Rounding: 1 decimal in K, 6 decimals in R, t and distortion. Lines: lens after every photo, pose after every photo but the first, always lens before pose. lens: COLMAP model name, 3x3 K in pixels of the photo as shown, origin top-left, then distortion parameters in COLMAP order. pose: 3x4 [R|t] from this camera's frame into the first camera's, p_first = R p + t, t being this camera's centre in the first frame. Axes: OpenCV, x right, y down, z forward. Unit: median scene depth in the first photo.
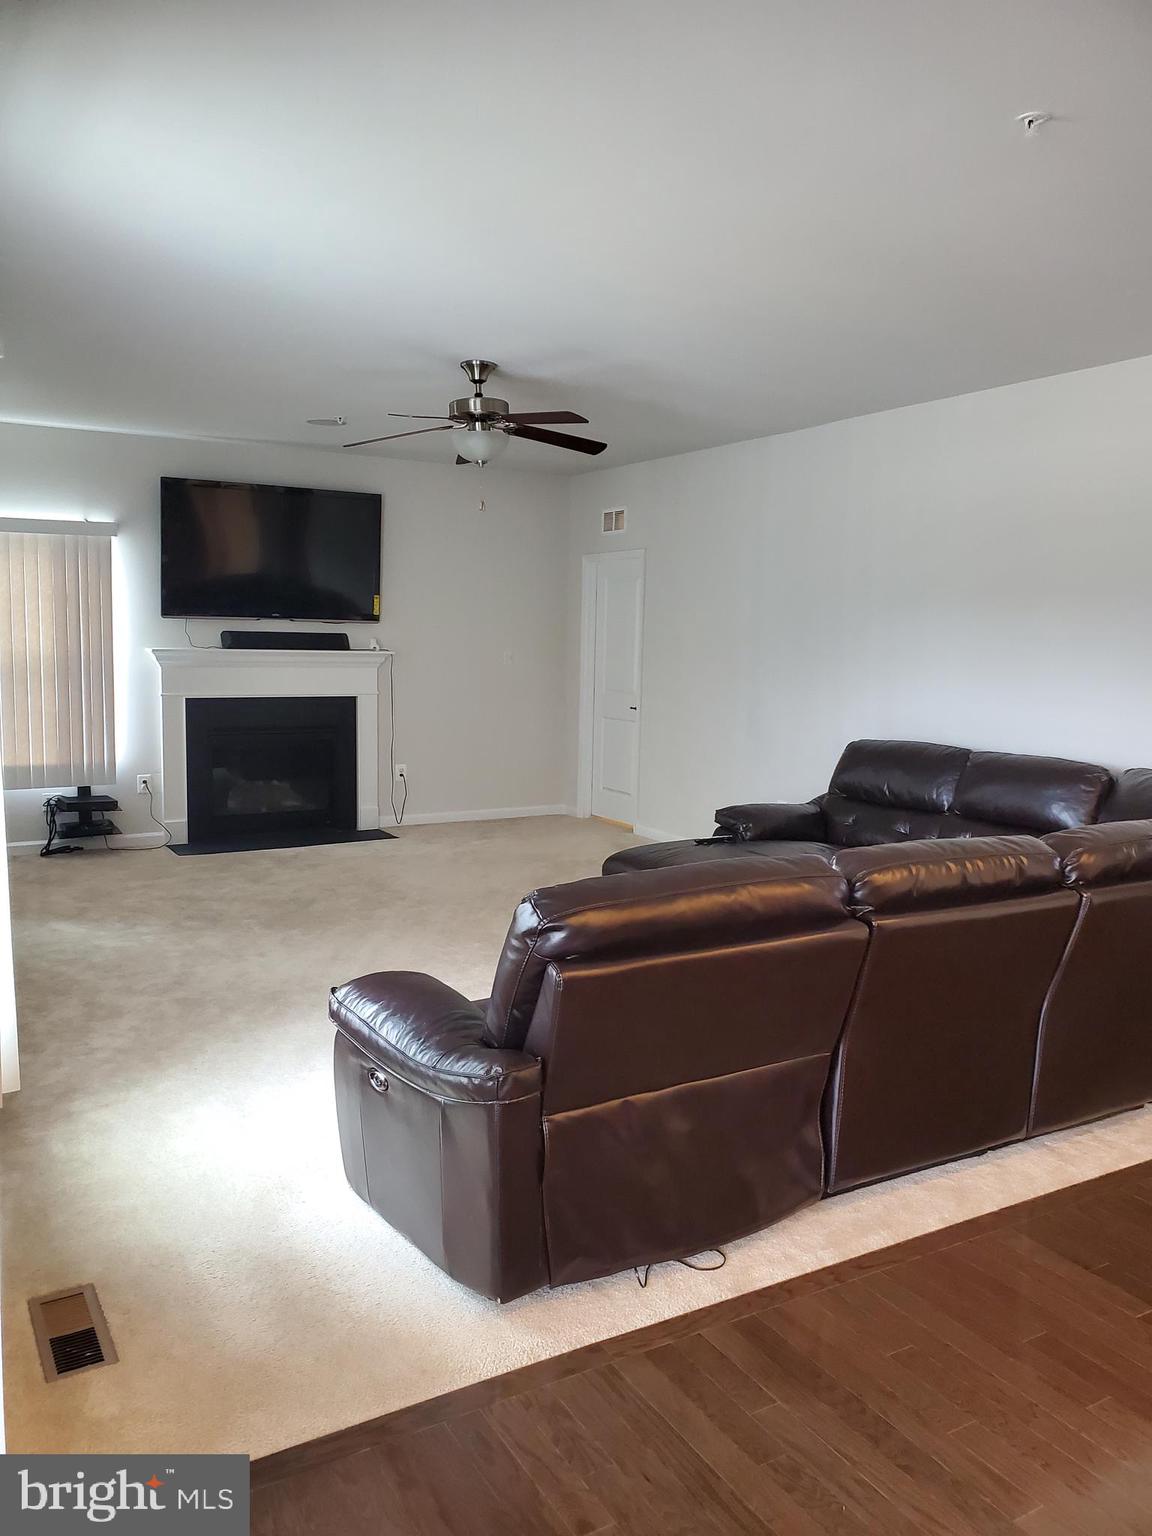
lens RADIAL K [[1174.8, 0, 562.5], [0, 1174.8, 767.9], [0, 0, 1]] dist [0.000522, 0.015925]
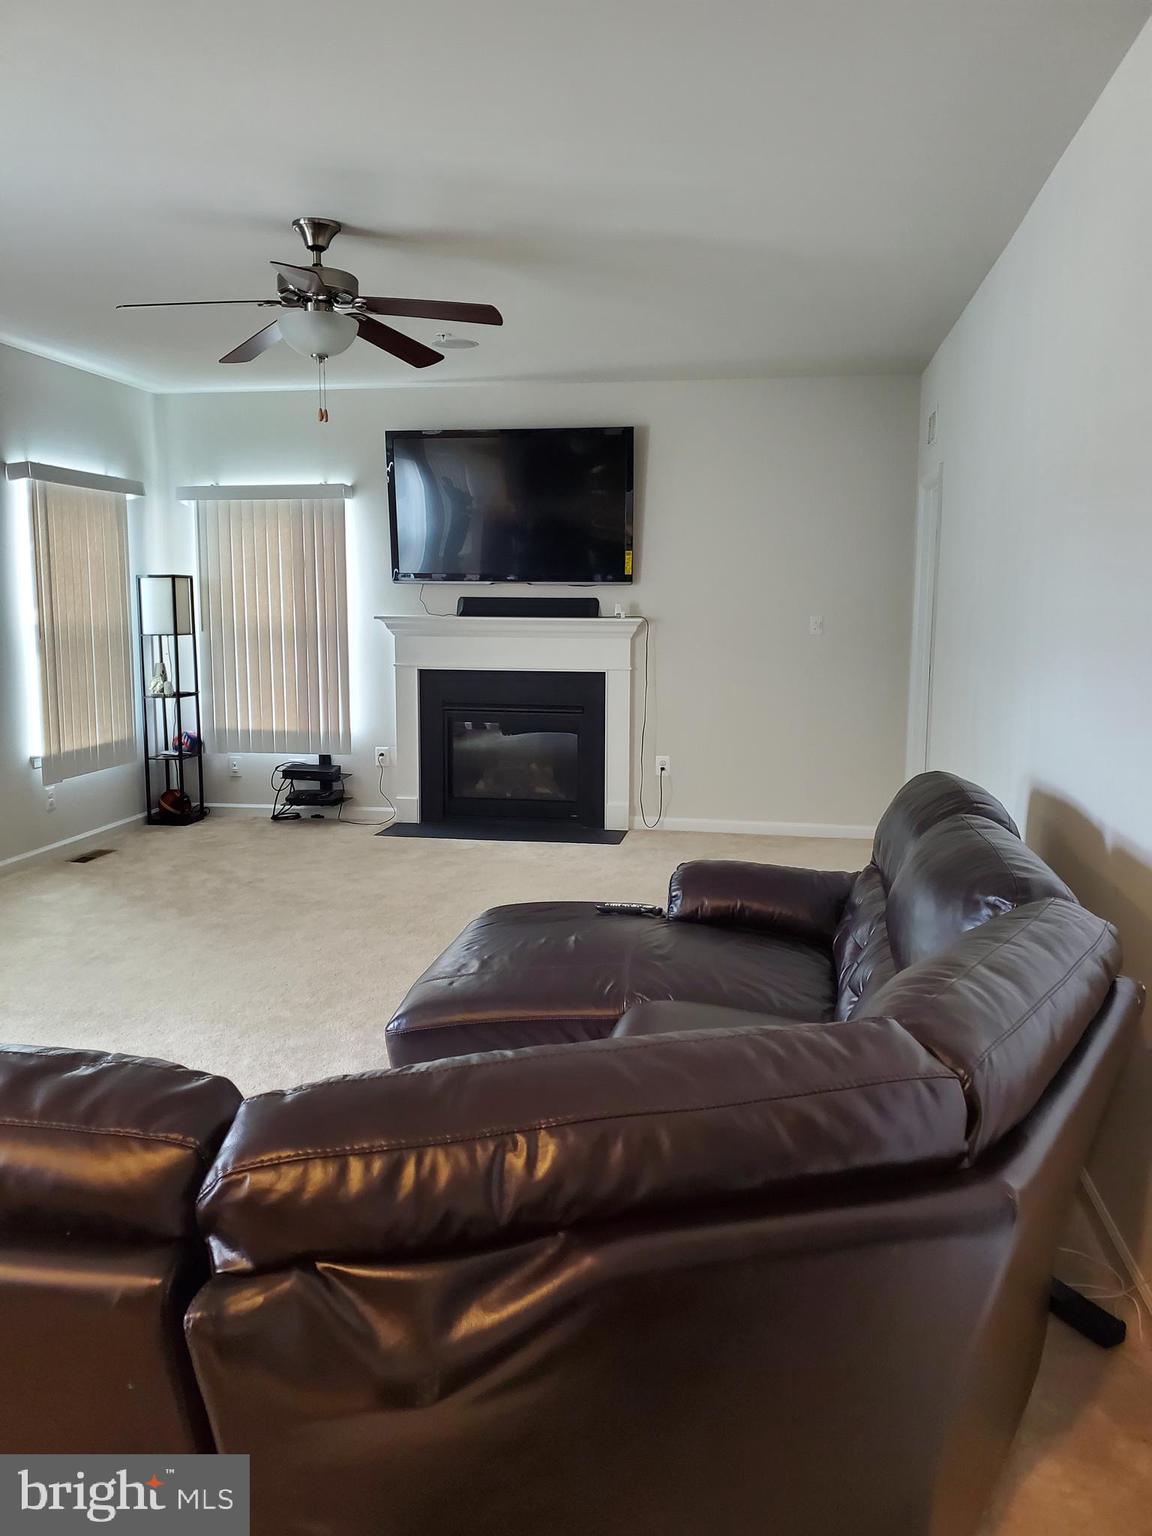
lens RADIAL K [[1174.8, 0, 581.9], [0, 1174.8, 769.4], [0, 0, 1]] dist [0.000522, 0.015925]
pose [[0.786529, 0.078535, -0.612540, 0.366944], [-0.065624, 0.996894, 0.043550, -0.029224], [0.614057, 0.005944, 0.789239, 0.349961]]
